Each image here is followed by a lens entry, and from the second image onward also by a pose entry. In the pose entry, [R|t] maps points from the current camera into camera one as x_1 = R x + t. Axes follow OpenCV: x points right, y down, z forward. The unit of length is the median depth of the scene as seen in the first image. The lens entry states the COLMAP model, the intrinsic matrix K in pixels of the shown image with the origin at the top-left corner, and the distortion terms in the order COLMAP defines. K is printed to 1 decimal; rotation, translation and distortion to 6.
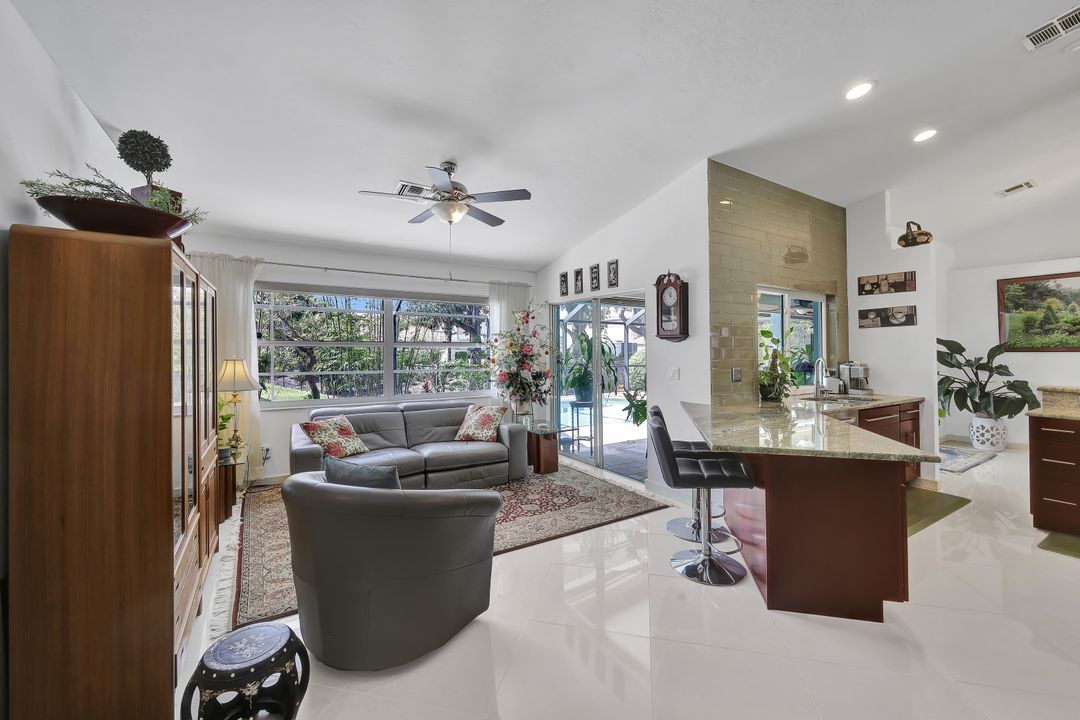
lens RADIAL K [[440.1, 0, 537.9], [0, 440.1, 344.5], [0, 0, 1]] dist [0.001707, 0.000063]
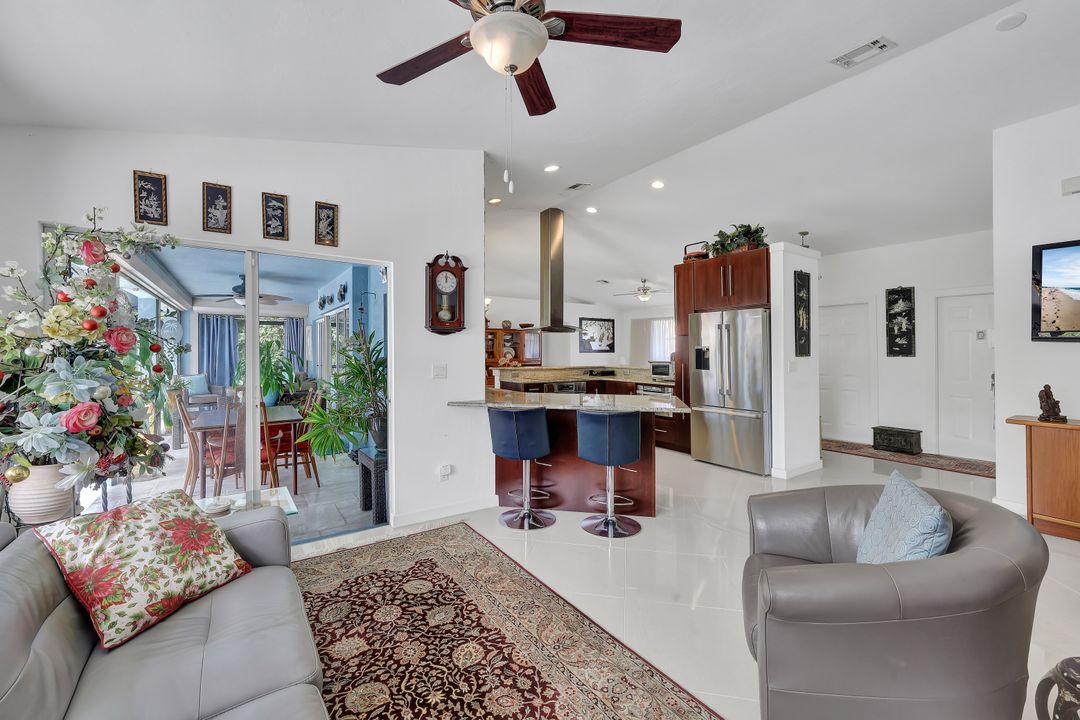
lens RADIAL K [[439.0, 0, 540.5], [0, 439.0, 349.2], [0, 0, 1]] dist [0.000681, 0.000339]
pose [[-0.034703, 0.000365, 0.999398, -0.457236], [-0.008368, 0.999965, -0.000656, 0.017074], [-0.999363, -0.008386, -0.034699, 0.687611]]
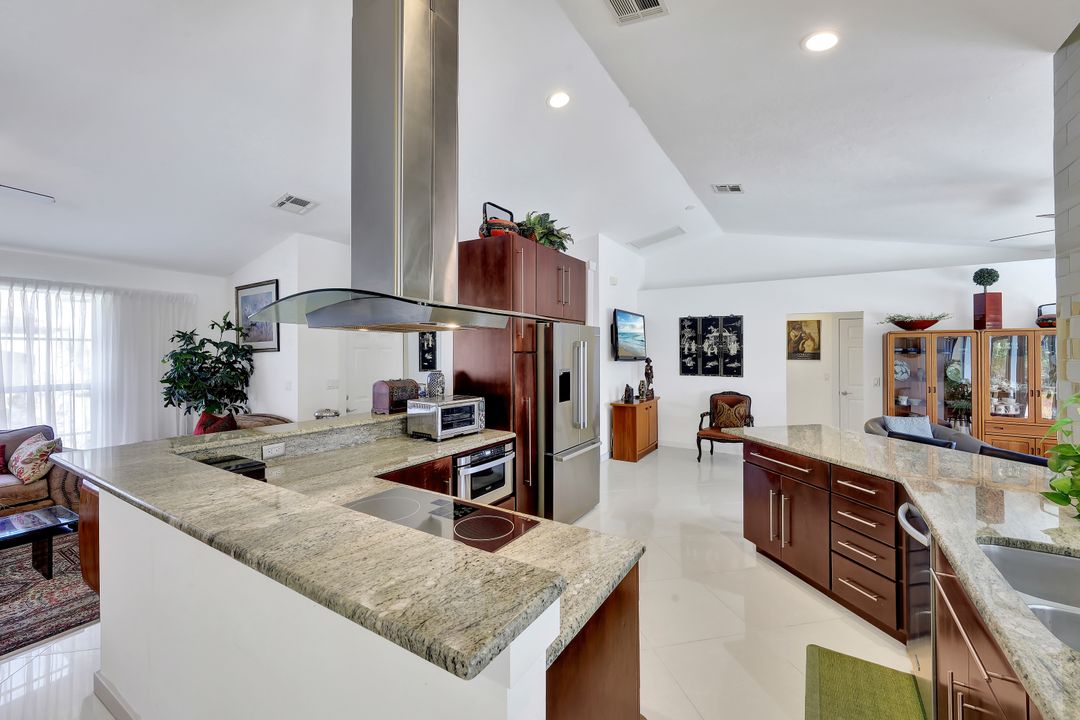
lens RADIAL K [[439.0, 0, 540.5], [0, 439.0, 349.2], [0, 0, 1]] dist [0.000681, 0.000339]
pose [[-0.900352, -0.010652, -0.435032, 0.975086], [-0.004838, 0.999884, -0.014470, -0.018299], [0.435135, -0.010923, -0.900299, 0.936803]]
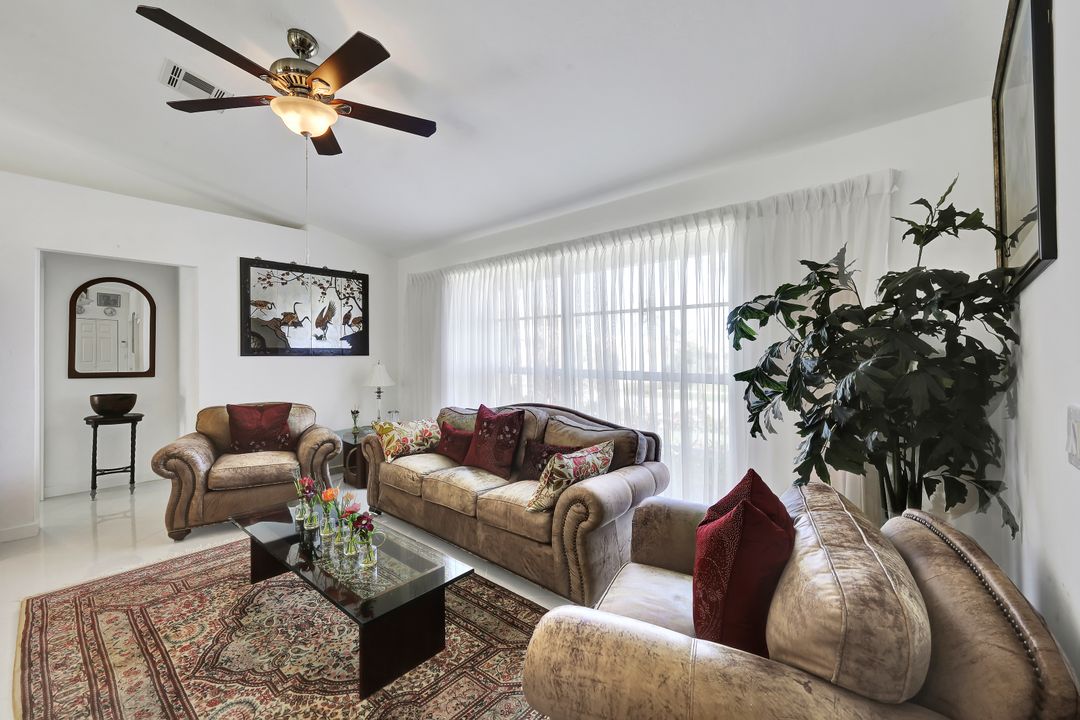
lens RADIAL K [[439.0, 0, 540.5], [0, 439.0, 349.2], [0, 0, 1]] dist [0.000681, 0.000339]
pose [[-0.258773, 0.002692, 0.965934, 0.942544], [-0.008811, 0.999948, -0.005147, 0.017528], [-0.965898, -0.009843, -0.258736, 0.056084]]
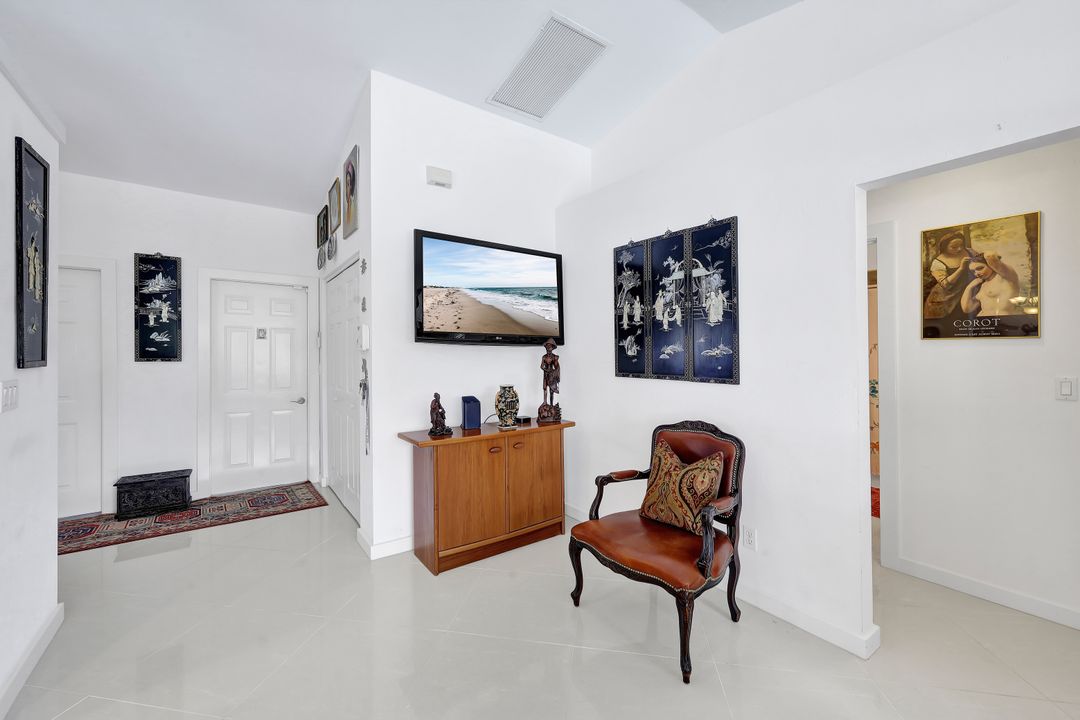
lens RADIAL K [[439.0, 0, 540.5], [0, 439.0, 349.2], [0, 0, 1]] dist [0.000681, 0.000339]
pose [[-0.998431, -0.006751, -0.055588, 0.080069], [-0.005950, 0.999876, -0.014553, 0.013949], [0.055679, -0.014199, -0.998348, 0.475428]]
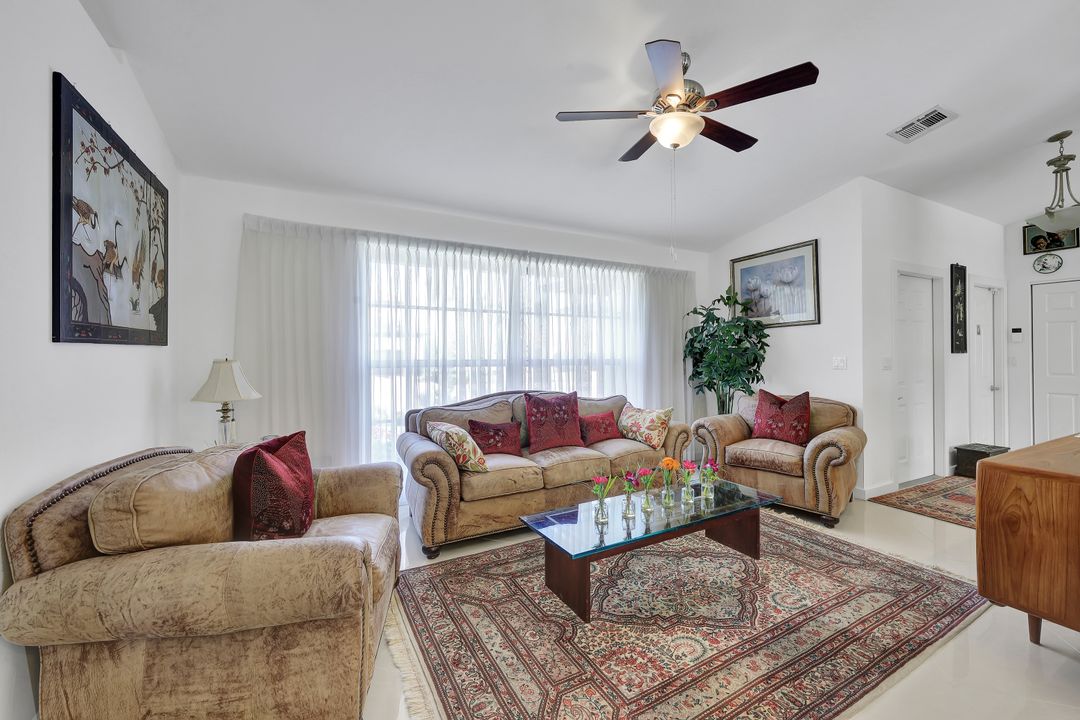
lens RADIAL K [[440.1, 0, 537.9], [0, 440.1, 344.5], [0, 0, 1]] dist [0.001707, 0.000063]
pose [[-0.996924, -0.003065, 0.078309, 1.543528], [-0.005241, 0.999605, -0.027600, 0.040729], [-0.078193, -0.027925, -0.996547, 0.674305]]
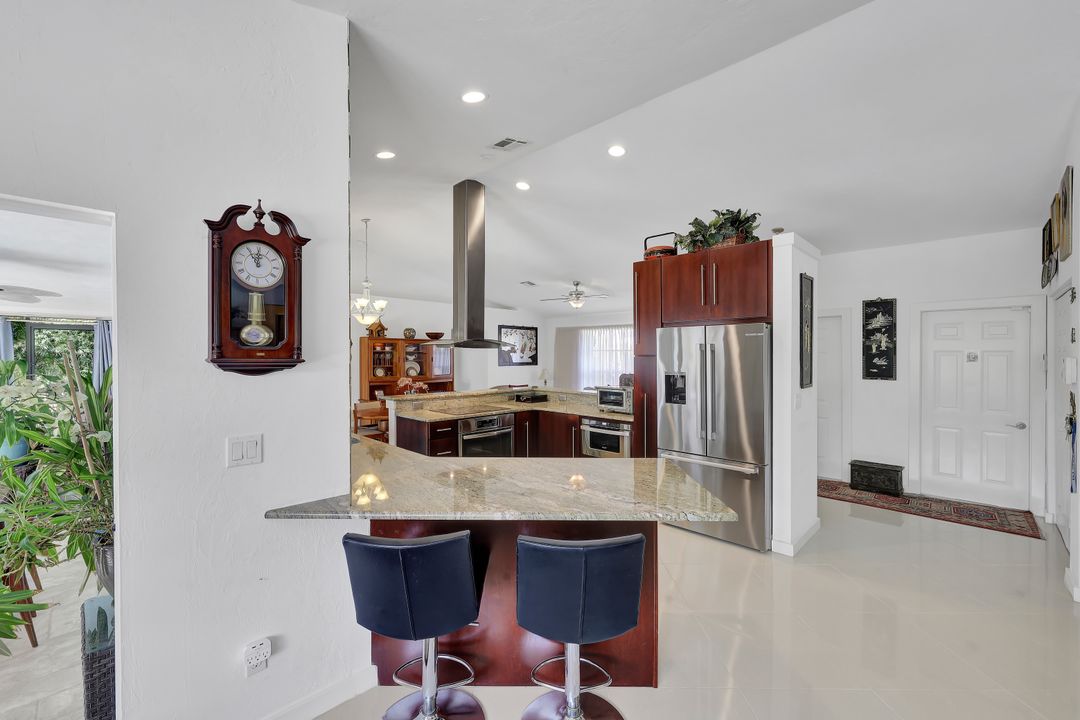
lens RADIAL K [[442.8, 0, 532.2], [0, 442.8, 359.7], [0, 0, 1]] dist [0.000348, 0.000036]
pose [[-0.214789, -0.014015, 0.976560, -0.130272], [-0.009992, 0.999876, 0.012152, -0.023350], [-0.976609, -0.007148, -0.214903, 0.682252]]
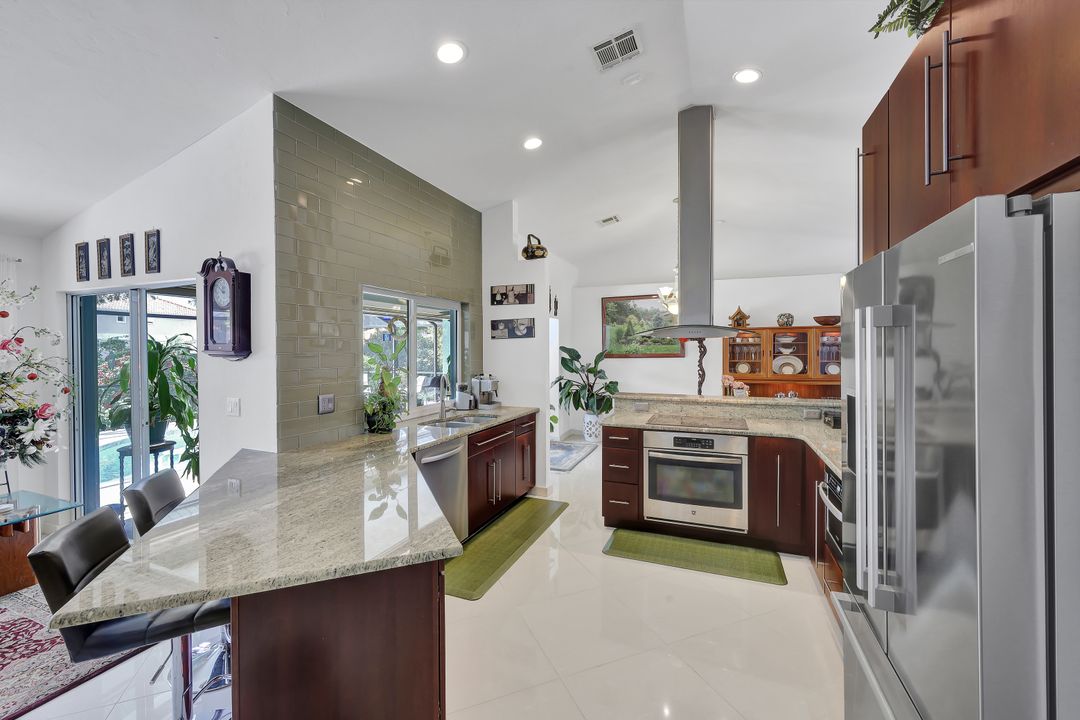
lens RADIAL K [[442.8, 0, 532.2], [0, 442.8, 359.7], [0, 0, 1]] dist [0.000348, 0.000036]
pose [[0.817978, -0.019907, 0.574905, 0.239808], [-0.000097, 0.999396, 0.034744, -0.025377], [-0.575250, -0.028475, 0.817482, 0.148303]]
